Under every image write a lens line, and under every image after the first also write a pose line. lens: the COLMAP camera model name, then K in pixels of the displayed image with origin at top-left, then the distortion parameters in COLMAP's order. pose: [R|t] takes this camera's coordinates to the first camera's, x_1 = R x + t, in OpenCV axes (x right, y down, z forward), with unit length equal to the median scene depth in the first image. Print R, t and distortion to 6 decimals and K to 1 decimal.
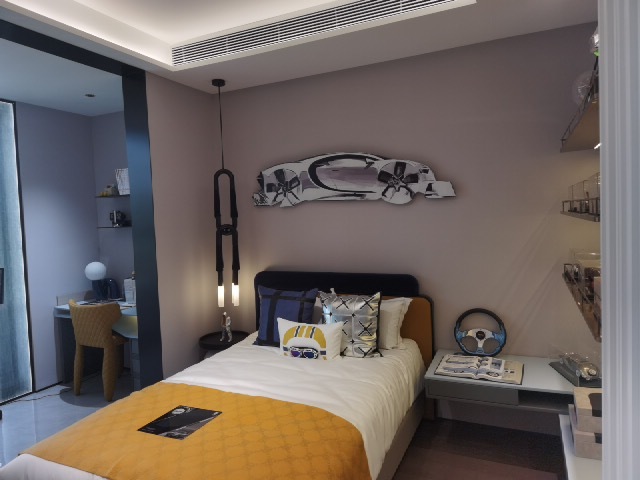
lens RADIAL K [[438.5, 0, 320.7], [0, 438.5, 237.5], [0, 0, 1]] dist [-0.023043, 0.001334]
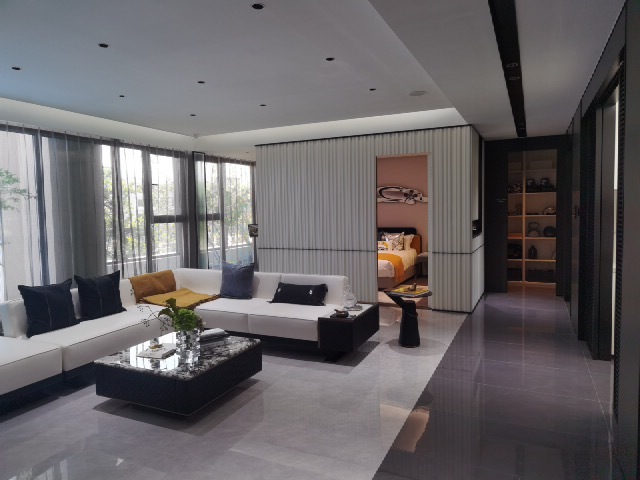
lens RADIAL K [[438.5, 0, 319.6], [0, 438.5, 239.0], [0, 0, 1]] dist [-0.023043, 0.001334]
pose [[0.999720, 0.021873, -0.008988, -0.419235], [-0.021781, 0.999711, 0.010168, 0.148742], [0.009208, -0.009970, 0.999908, -2.039885]]
